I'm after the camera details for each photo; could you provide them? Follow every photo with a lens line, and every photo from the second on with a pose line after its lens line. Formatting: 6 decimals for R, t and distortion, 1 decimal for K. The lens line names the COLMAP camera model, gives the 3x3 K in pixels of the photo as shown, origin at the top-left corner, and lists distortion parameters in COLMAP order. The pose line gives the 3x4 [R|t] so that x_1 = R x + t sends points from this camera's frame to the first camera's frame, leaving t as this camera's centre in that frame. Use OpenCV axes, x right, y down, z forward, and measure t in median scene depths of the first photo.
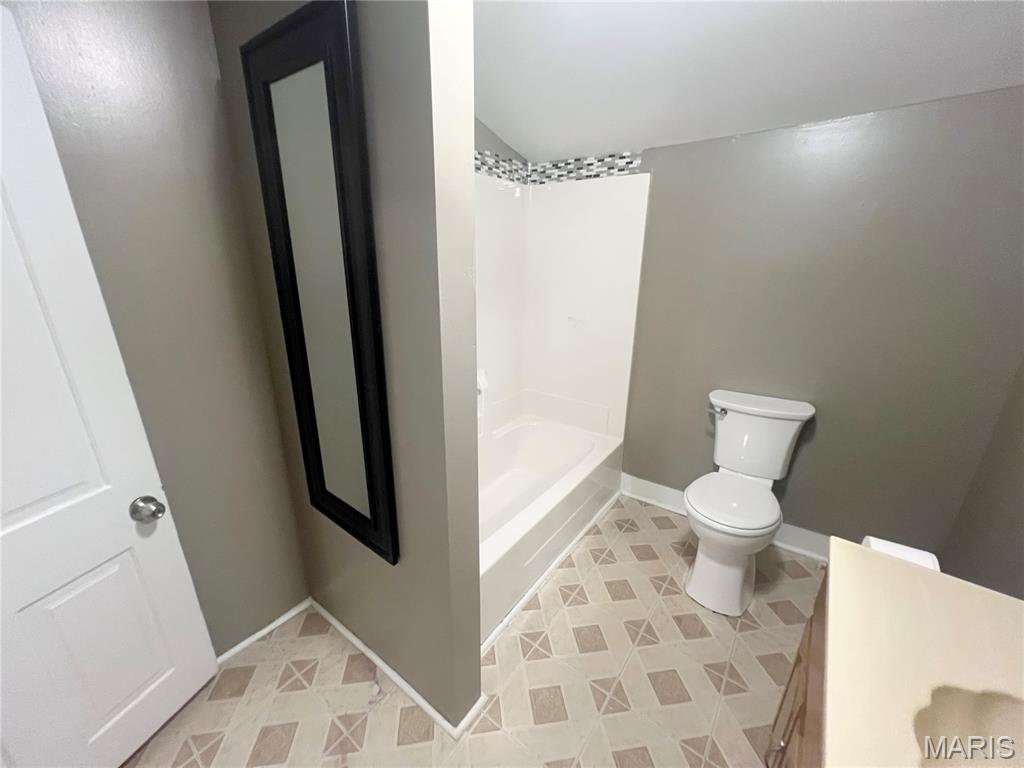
lens RADIAL K [[414.4, 0, 508.0], [0, 414.4, 380.8], [0, 0, 1]] dist [-0.004776, 0.001786]
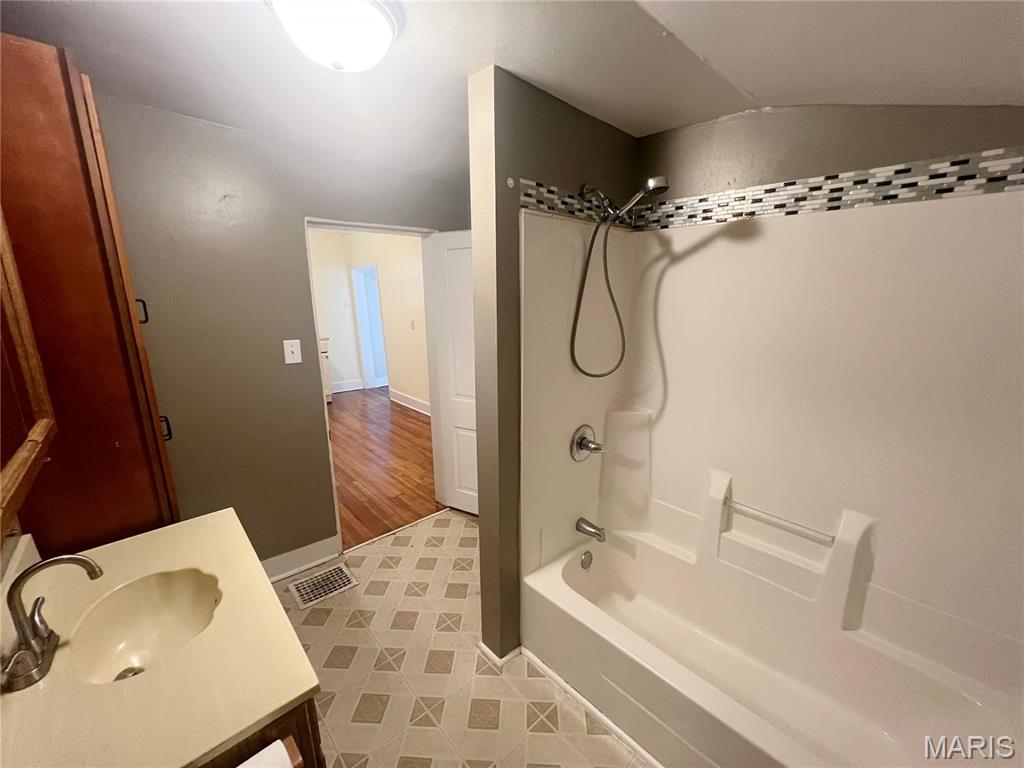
lens RADIAL K [[413.0, 0, 509.9], [0, 413.0, 387.6], [0, 0, 1]] dist [-0.001648, -0.000090]
pose [[-0.189661, 0.200260, -0.961210, 0.888283], [-0.313774, 0.915280, 0.252603, -0.290620], [0.930363, 0.349512, -0.110756, 0.805029]]
